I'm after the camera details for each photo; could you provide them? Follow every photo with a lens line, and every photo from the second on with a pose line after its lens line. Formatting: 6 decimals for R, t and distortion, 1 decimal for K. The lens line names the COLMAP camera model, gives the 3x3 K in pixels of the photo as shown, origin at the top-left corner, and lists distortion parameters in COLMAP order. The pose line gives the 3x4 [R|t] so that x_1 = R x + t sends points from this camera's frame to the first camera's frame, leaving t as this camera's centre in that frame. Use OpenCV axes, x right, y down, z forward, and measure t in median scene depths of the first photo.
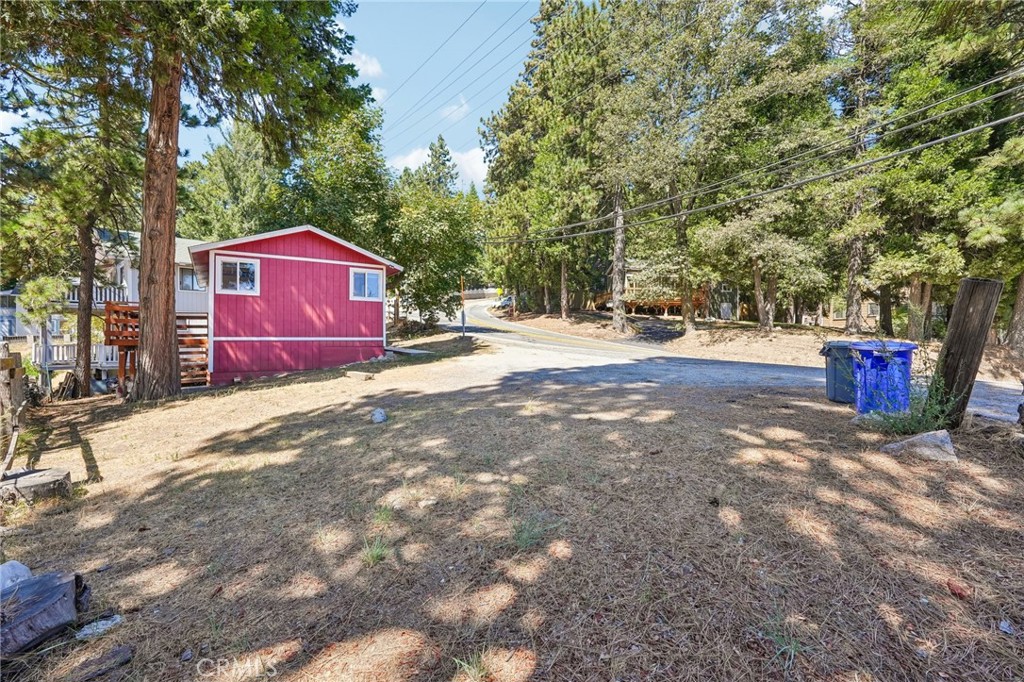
lens RADIAL K [[448.0, 0, 511.6], [0, 448.0, 339.6], [0, 0, 1]] dist [-0.014472, 0.007546]
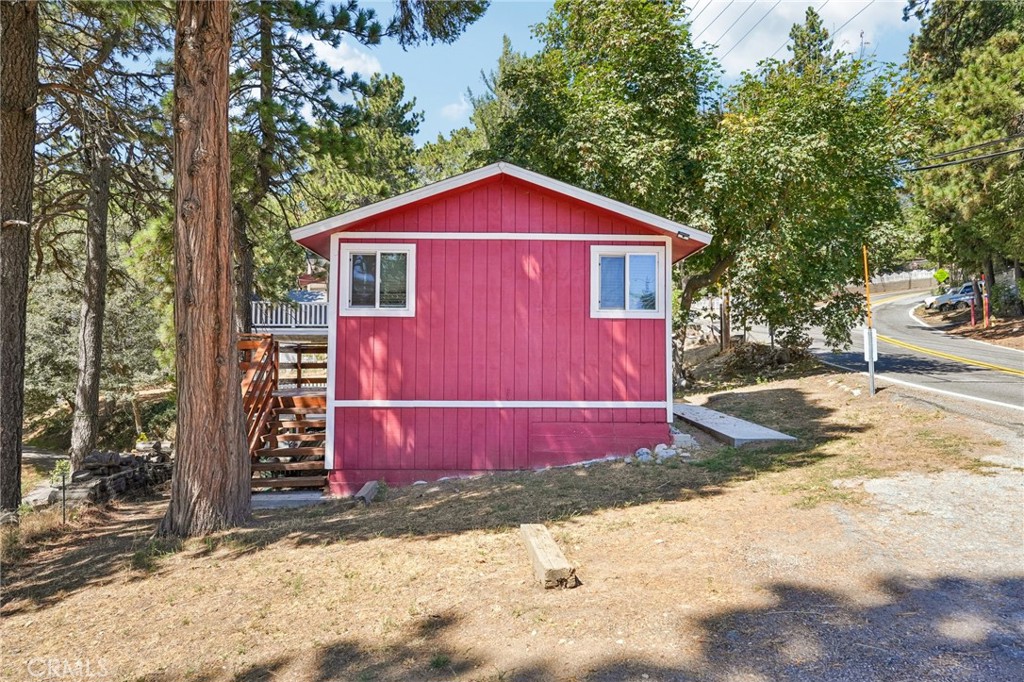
lens RADIAL K [[681.2, 0, 508.4], [0, 681.2, 327.2], [0, 0, 1]] dist [0.002076, -0.002585]
pose [[0.835486, -0.018630, -0.549196, -0.030724], [-0.006674, 0.999007, -0.044041, -0.026474], [0.549472, 0.040461, 0.834532, 0.208641]]
